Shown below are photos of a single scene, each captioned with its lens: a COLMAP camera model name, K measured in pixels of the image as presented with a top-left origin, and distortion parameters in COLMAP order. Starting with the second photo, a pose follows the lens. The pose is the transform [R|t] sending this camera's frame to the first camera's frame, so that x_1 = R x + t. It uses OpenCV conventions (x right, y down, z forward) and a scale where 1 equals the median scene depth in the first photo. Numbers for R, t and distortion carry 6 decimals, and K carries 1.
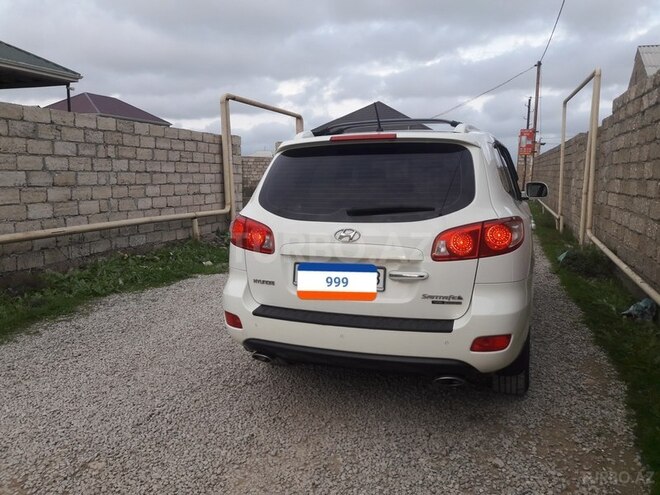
lens RADIAL K [[528.1, 0, 331.6], [0, 528.1, 246.8], [0, 0, 1]] dist [0.040015, -0.065029]
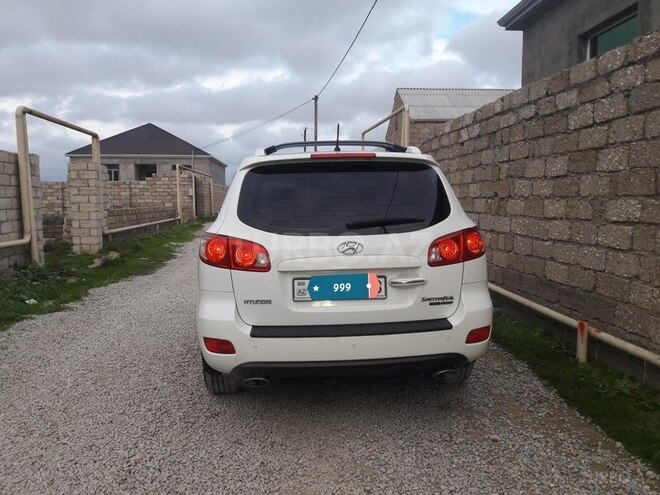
lens RADIAL K [[528.1, 0, 337.0], [0, 528.1, 246.7], [0, 0, 1]] dist [0.040015, -0.065029]
pose [[0.913286, -0.045621, 0.404756, -0.379062], [0.064306, 0.997395, -0.032681, 0.007448], [-0.402211, 0.055875, 0.913841, 0.051610]]
